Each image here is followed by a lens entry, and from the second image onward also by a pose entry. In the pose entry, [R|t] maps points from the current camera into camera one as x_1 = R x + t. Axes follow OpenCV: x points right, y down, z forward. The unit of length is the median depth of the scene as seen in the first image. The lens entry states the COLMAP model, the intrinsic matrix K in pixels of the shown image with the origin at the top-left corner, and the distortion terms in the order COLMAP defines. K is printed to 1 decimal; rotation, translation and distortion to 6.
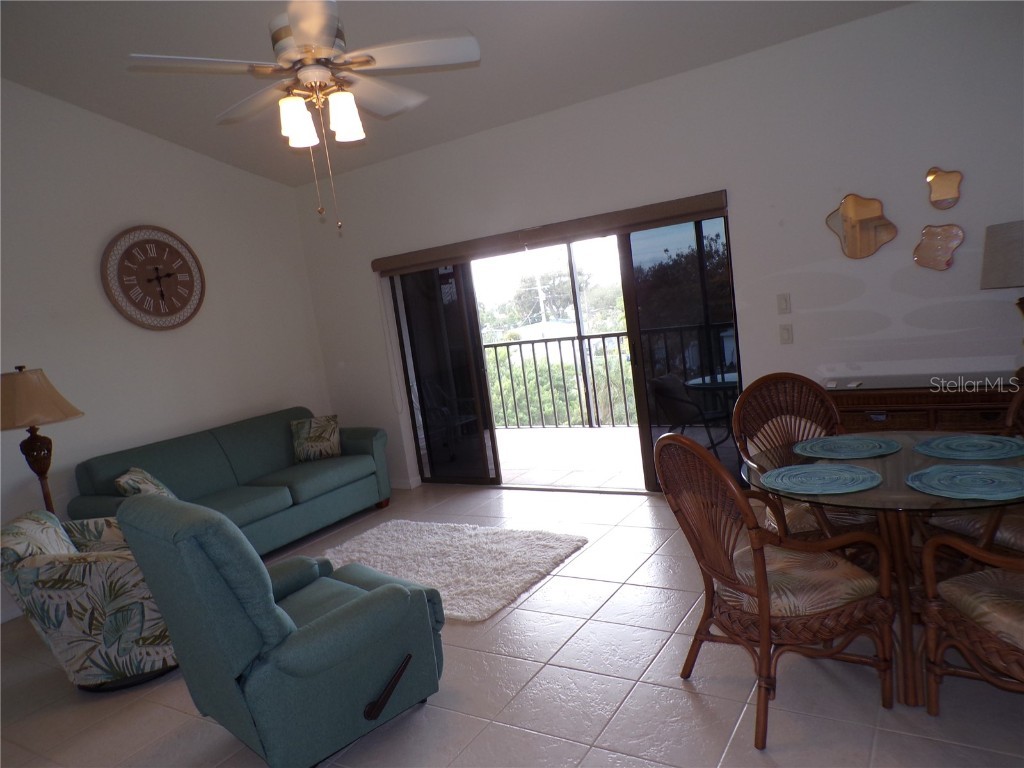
lens RADIAL K [[696.1, 0, 519.1], [0, 696.1, 390.0], [0, 0, 1]] dist [0.002637, 0.006892]
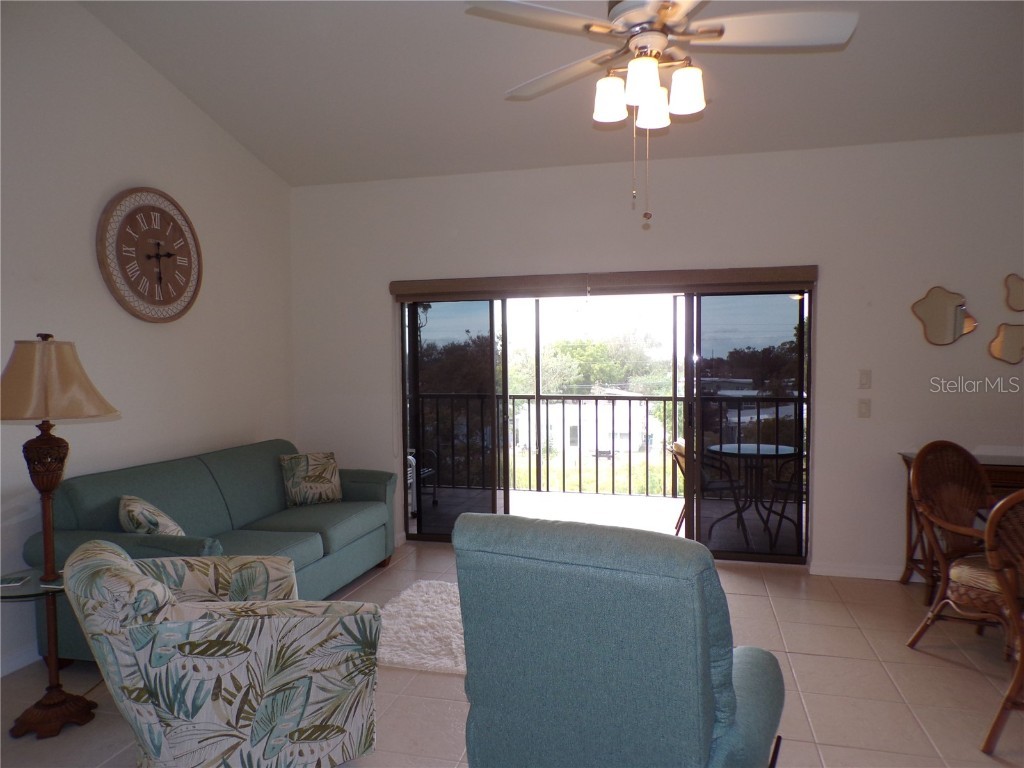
lens RADIAL K [[696.1, 0, 518.6], [0, 696.1, 390.2], [0, 0, 1]] dist [0.002637, 0.006892]
pose [[0.945068, 0.113693, 0.306464, -0.380934], [-0.079712, 0.989417, -0.121244, 0.055032], [-0.317005, 0.090155, 0.944129, 0.153250]]
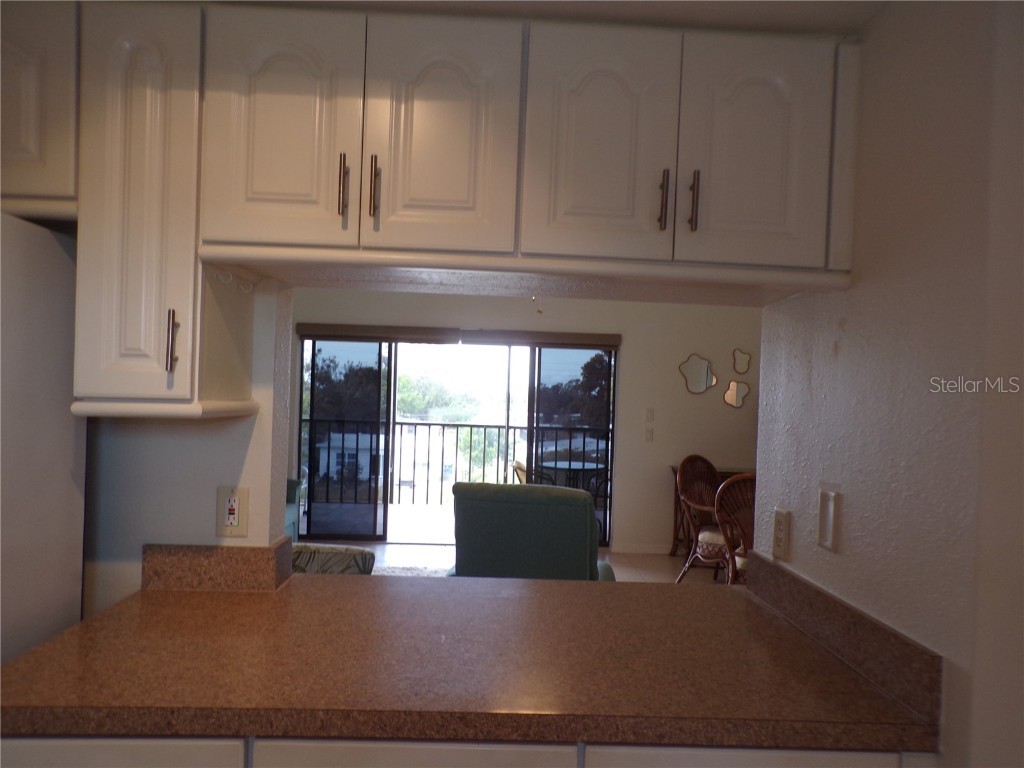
lens RADIAL K [[696.1, 0, 509.8], [0, 696.1, 388.0], [0, 0, 1]] dist [0.002637, 0.006892]
pose [[0.821191, 0.163464, 0.546740, -0.626333], [-0.069456, 0.979602, -0.188560, 0.112279], [-0.566410, 0.116869, 0.815795, -0.066437]]
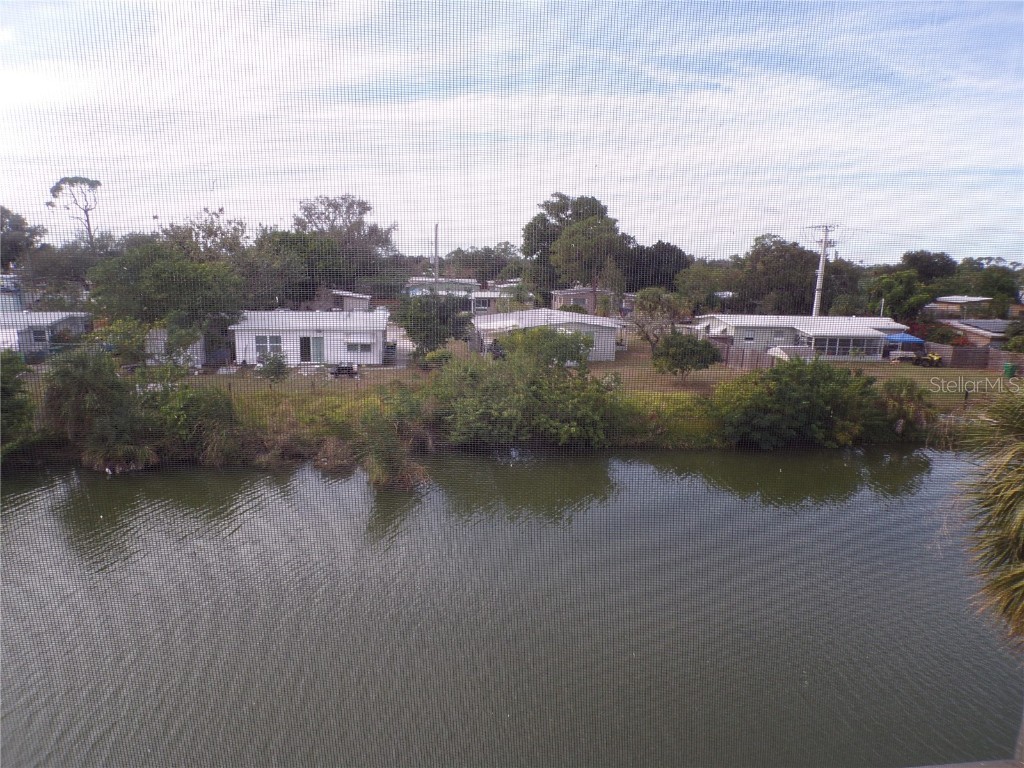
lens RADIAL K [[696.1, 0, 515.5], [0, 696.1, 387.3], [0, 0, 1]] dist [0.002637, 0.006892]
pose [[0.752179, 0.026091, 0.658442, -0.066309], [-0.031912, 0.999486, -0.003149, -0.212813], [-0.658185, -0.018644, 0.752625, 1.620528]]
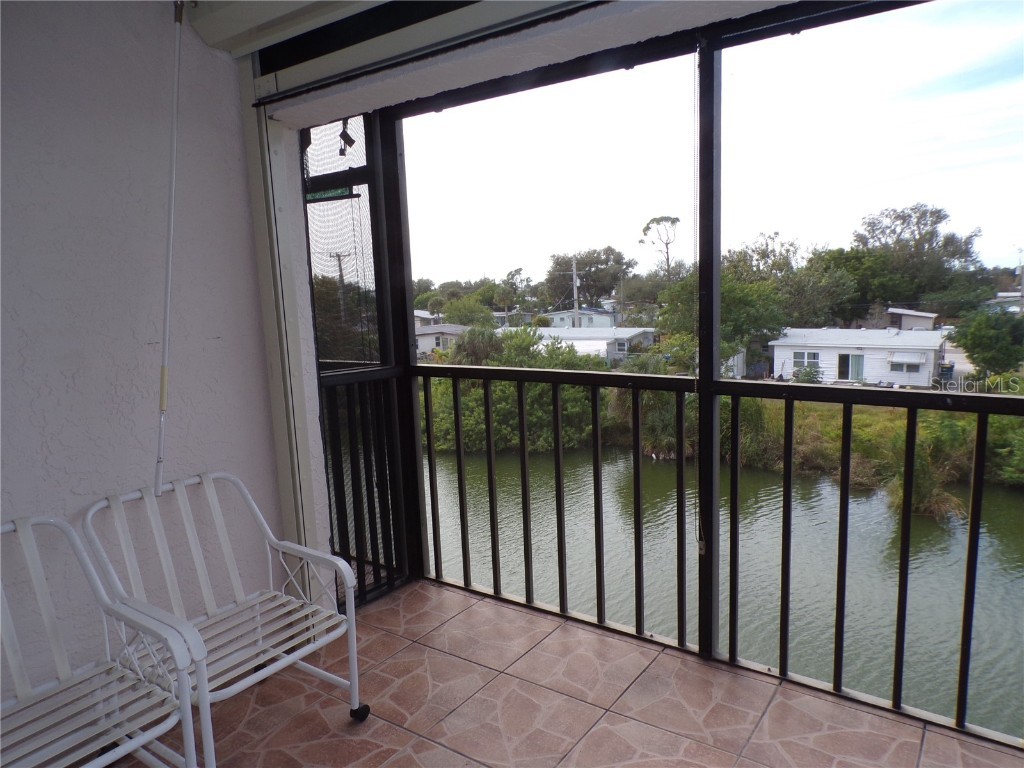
lens RADIAL K [[696.1, 0, 516.1], [0, 696.1, 385.0], [0, 0, 1]] dist [0.002637, 0.006892]
pose [[0.993208, 0.110627, -0.036043, 0.021509], [-0.109967, 0.993738, 0.019805, -0.119144], [0.038008, -0.015707, 0.999154, 1.099847]]
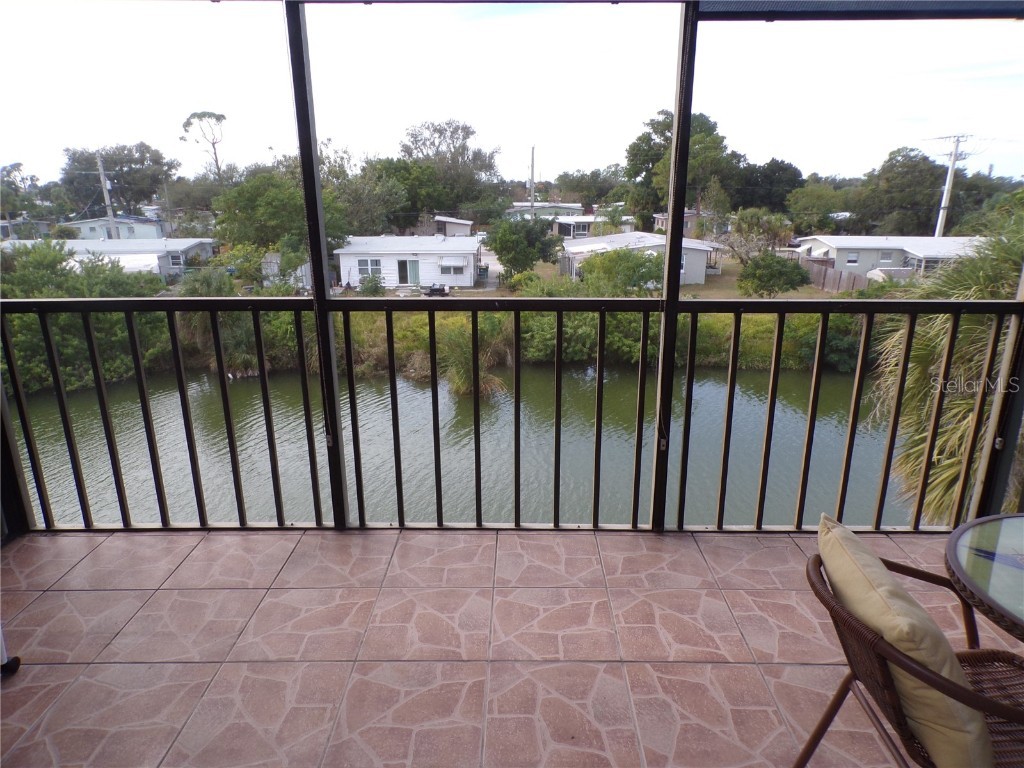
lens RADIAL K [[696.1, 0, 516.7], [0, 696.1, 391.0], [0, 0, 1]] dist [0.002637, 0.006892]
pose [[0.845400, -0.024862, 0.533555, -0.034355], [-0.040235, 0.993114, 0.110027, -0.121856], [-0.532617, -0.114484, 0.838578, 1.021164]]
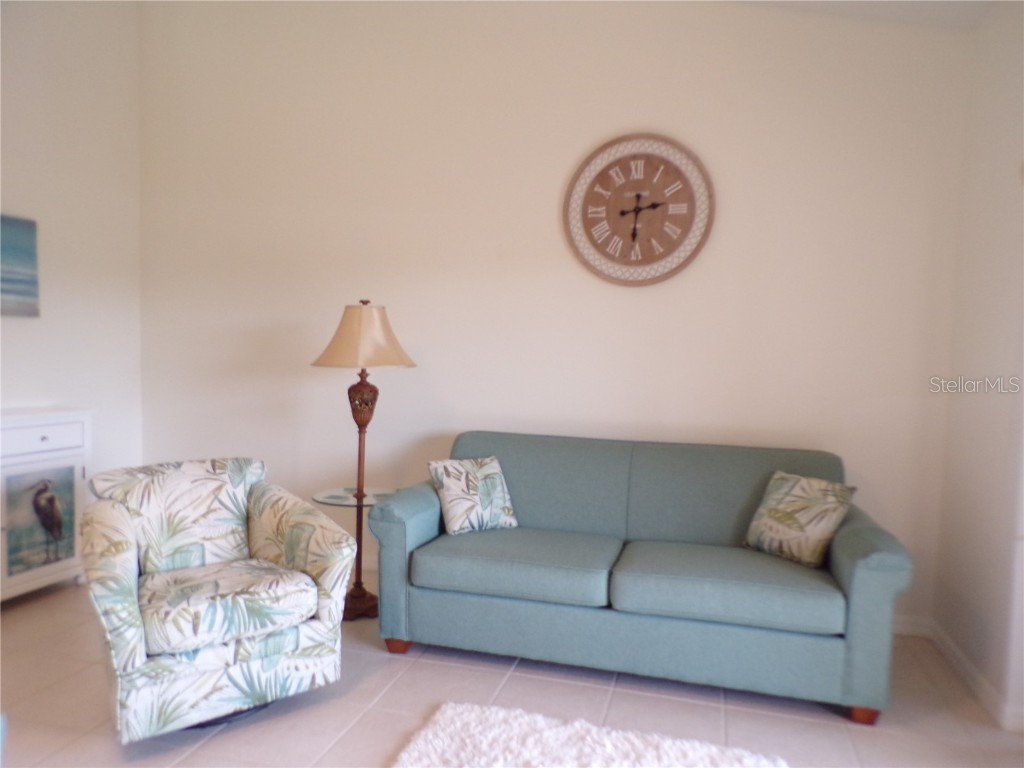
lens RADIAL K [[696.1, 0, 514.7], [0, 696.1, 391.9], [0, 0, 1]] dist [0.002637, 0.006892]
pose [[0.275655, 0.185948, -0.943100, 0.140338], [-0.184671, 0.973080, 0.137883, -0.061758], [0.943351, 0.136155, 0.302573, 0.747847]]
